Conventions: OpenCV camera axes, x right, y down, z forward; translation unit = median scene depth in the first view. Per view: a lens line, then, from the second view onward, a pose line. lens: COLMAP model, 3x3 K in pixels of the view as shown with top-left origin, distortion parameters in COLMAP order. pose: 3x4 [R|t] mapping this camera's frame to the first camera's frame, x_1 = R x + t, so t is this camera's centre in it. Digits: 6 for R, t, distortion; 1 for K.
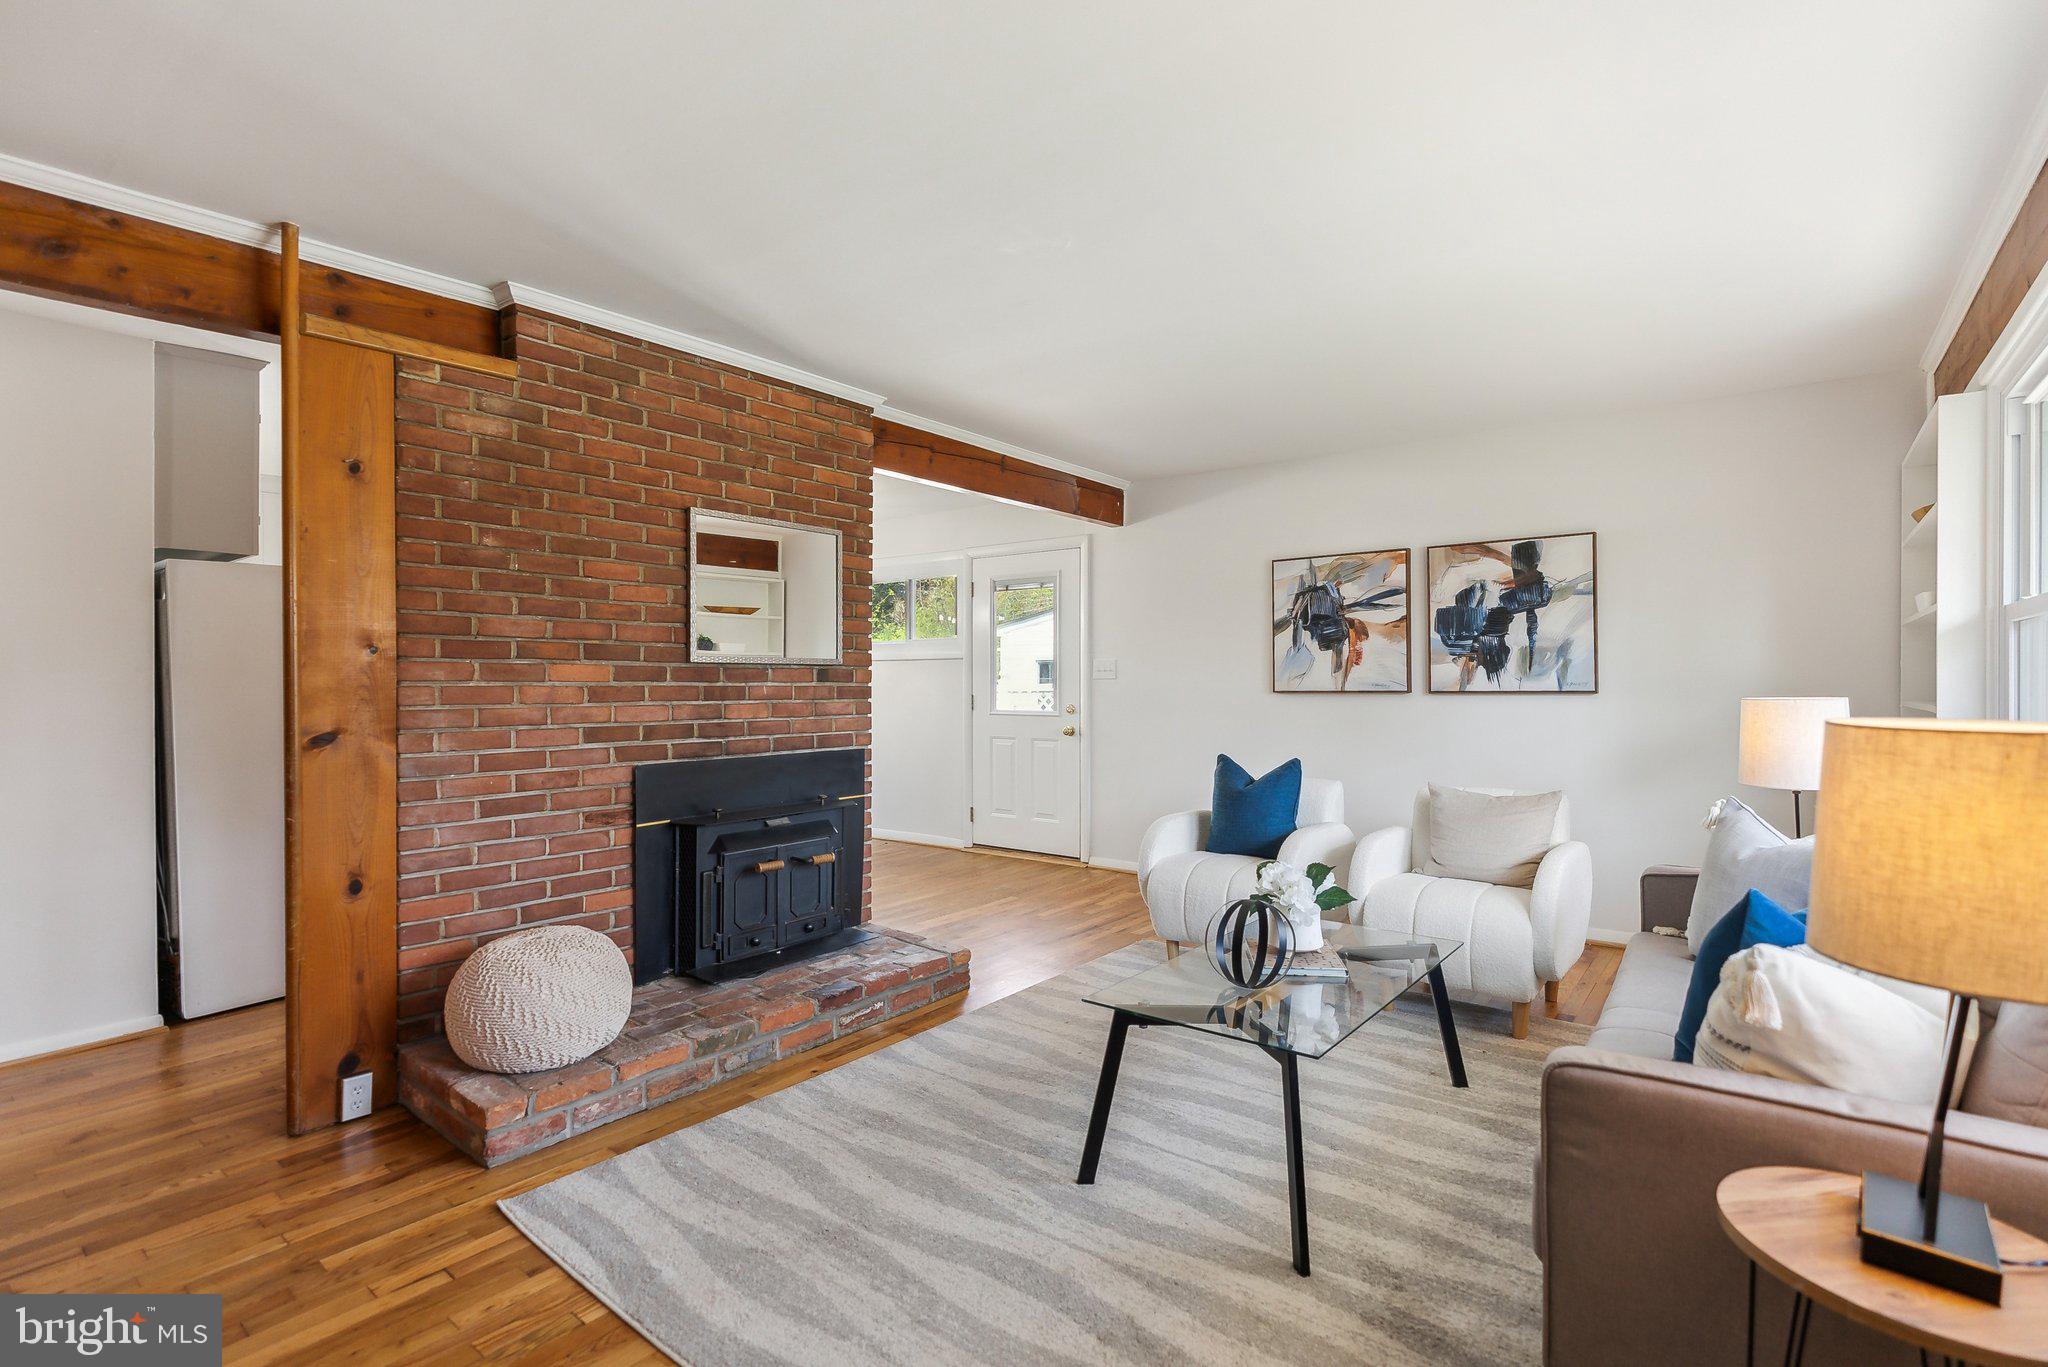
lens RADIAL K [[960.9, 0, 1020.5], [0, 960.9, 680.8], [0, 0, 1]] dist [-0.013607, 0.005623]
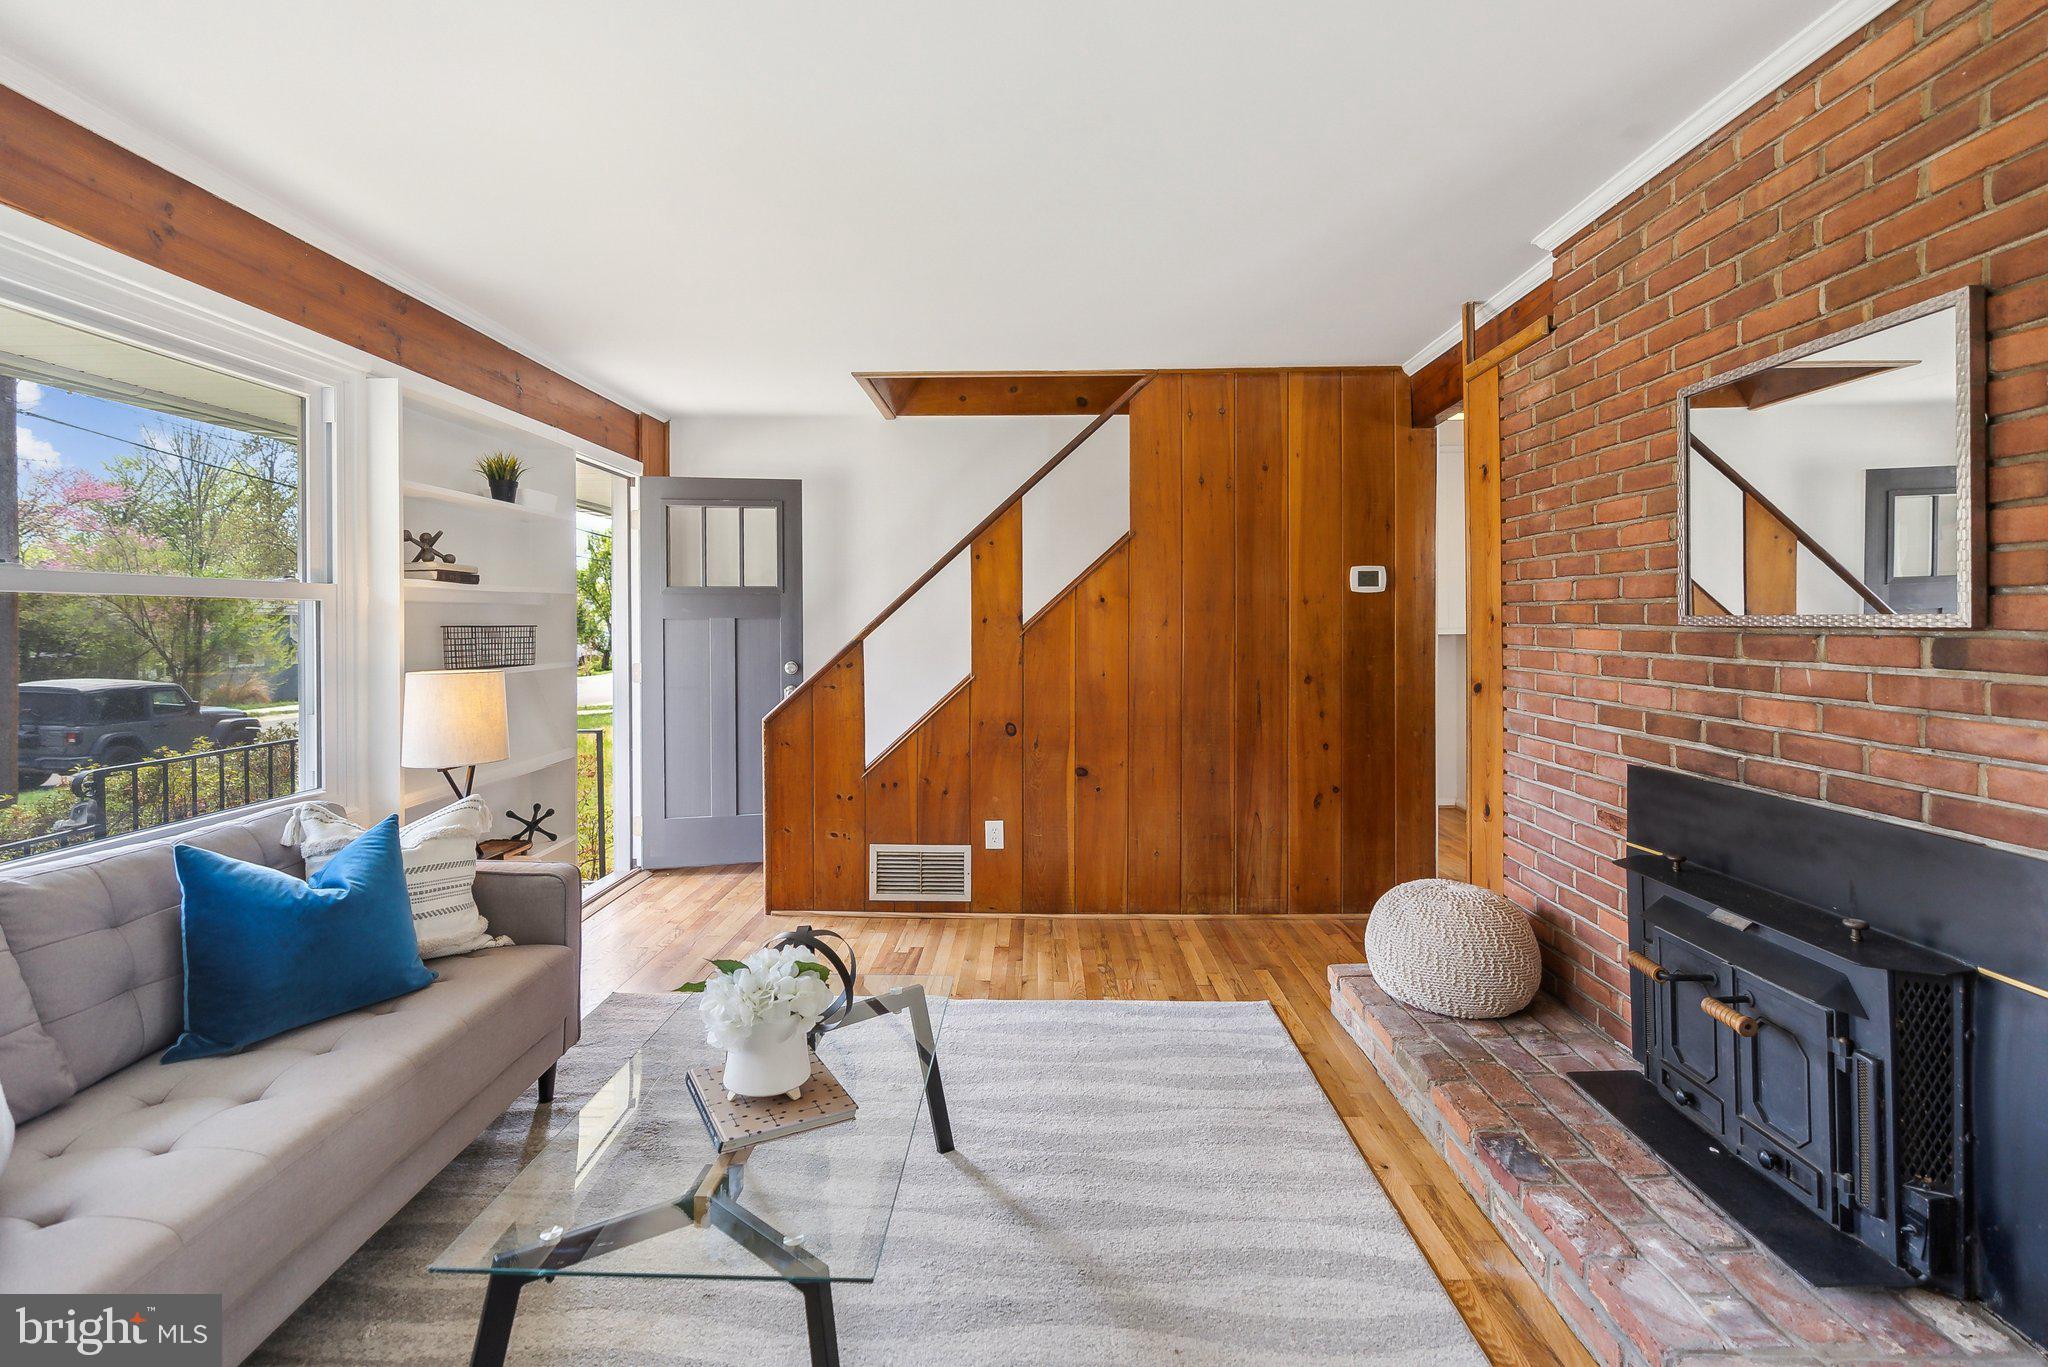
lens RADIAL K [[960.9, 0, 1014.5], [0, 960.9, 624.0], [0, 0, 1]] dist [-0.013607, 0.005623]
pose [[-0.793879, 0.006127, -0.608044, 0.358437], [0.004641, 0.999981, 0.004017, -0.021584], [0.608058, 0.000367, -0.793893, 1.064402]]
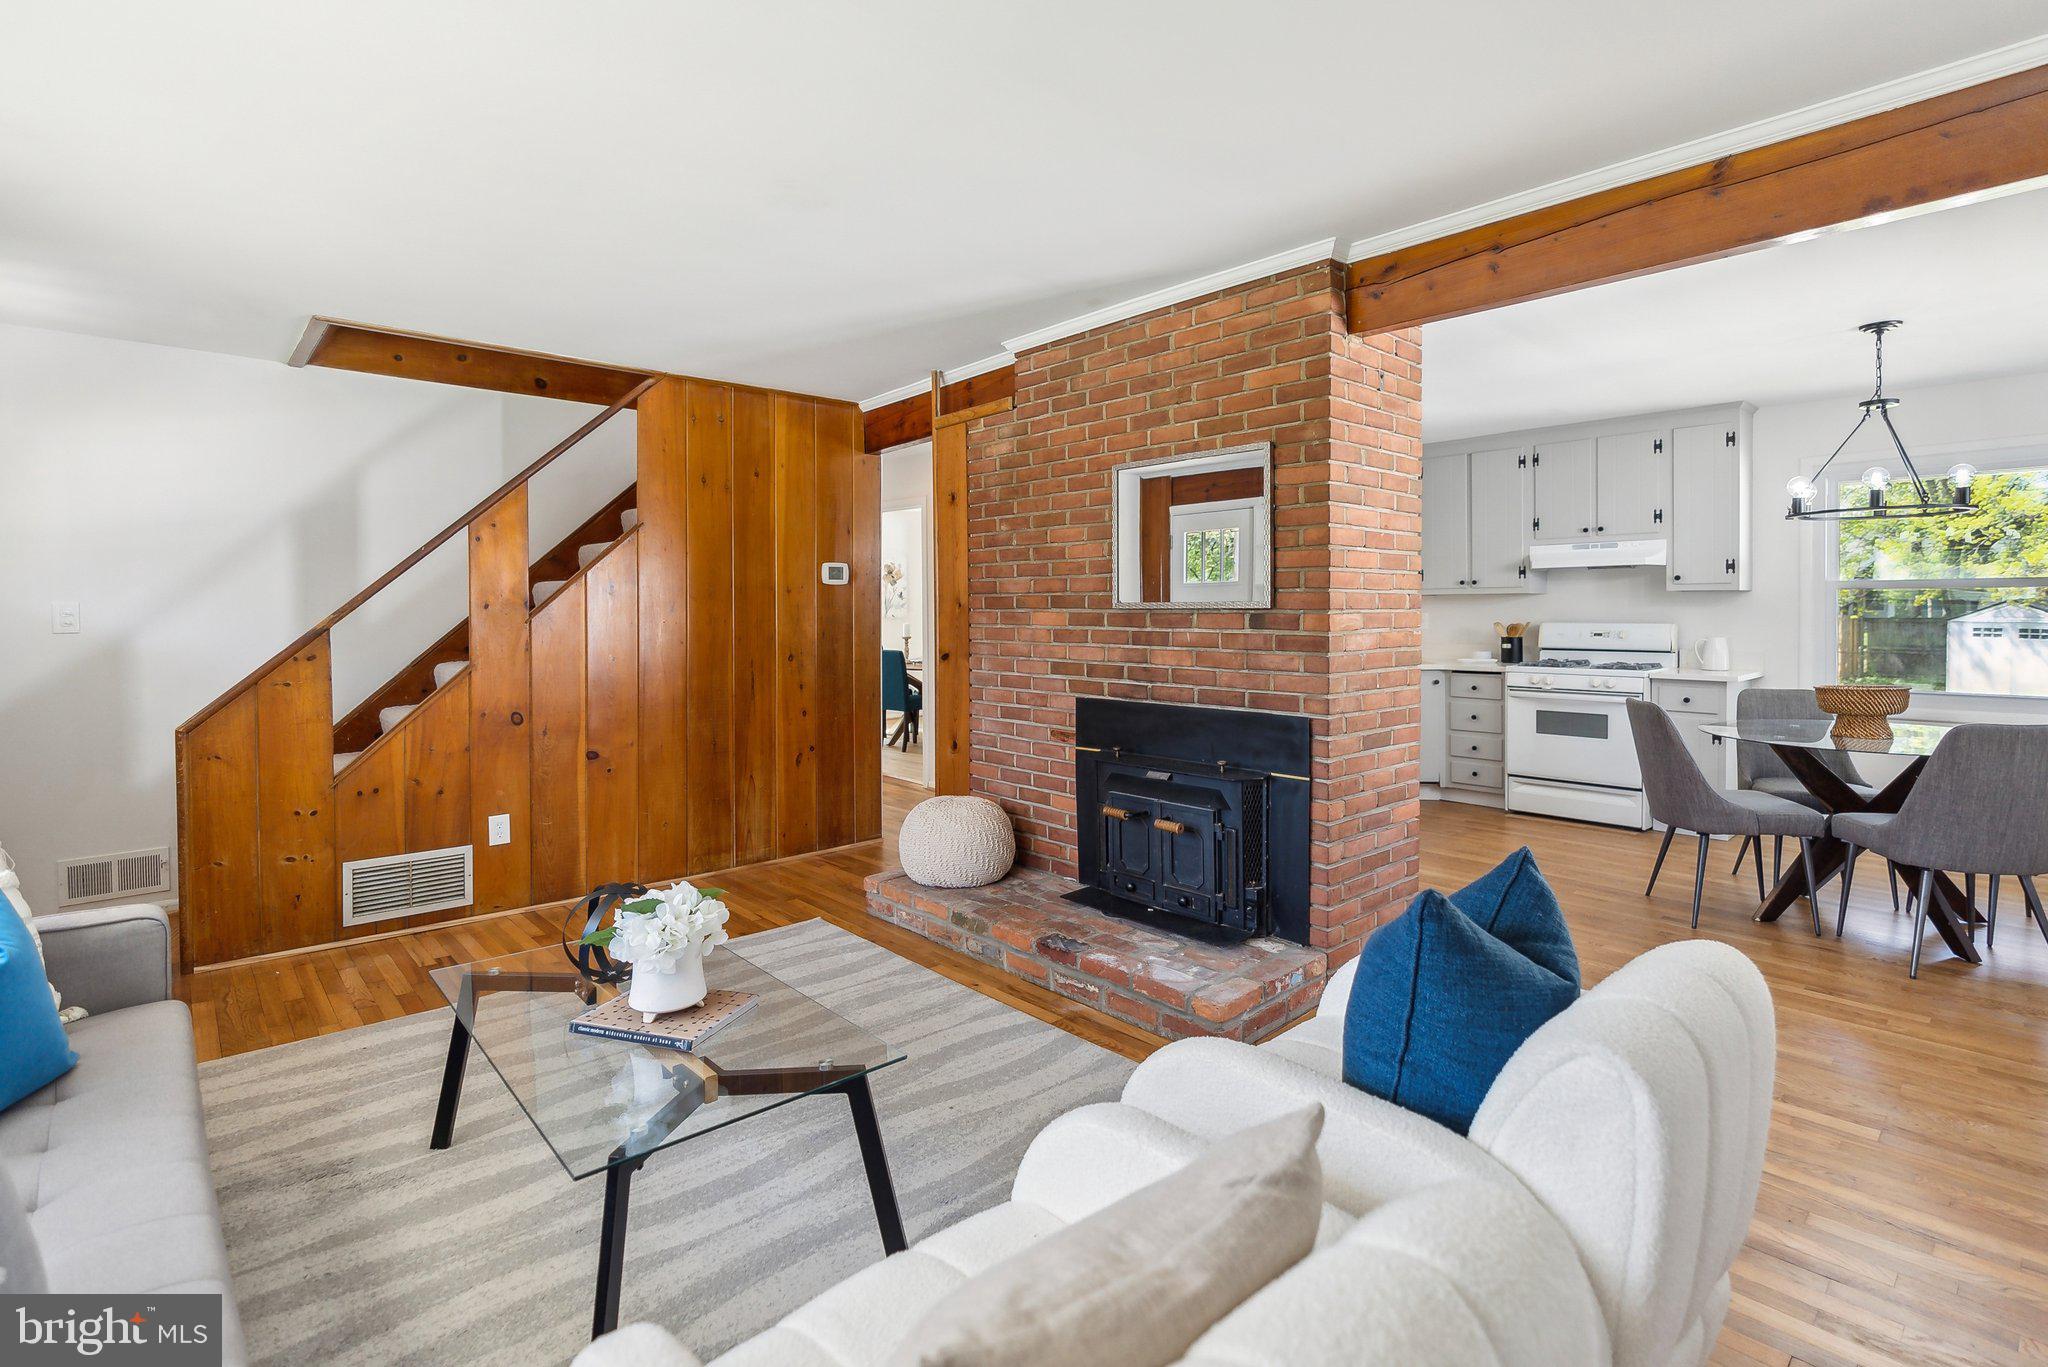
lens RADIAL K [[960.9, 0, 1020.1], [0, 960.9, 624.9], [0, 0, 1]] dist [-0.013607, 0.005623]
pose [[-0.161416, 0.016911, -0.986741, 0.637384], [0.002953, 0.999857, 0.016652, -0.016748], [0.986882, -0.000226, -0.161443, 0.917240]]
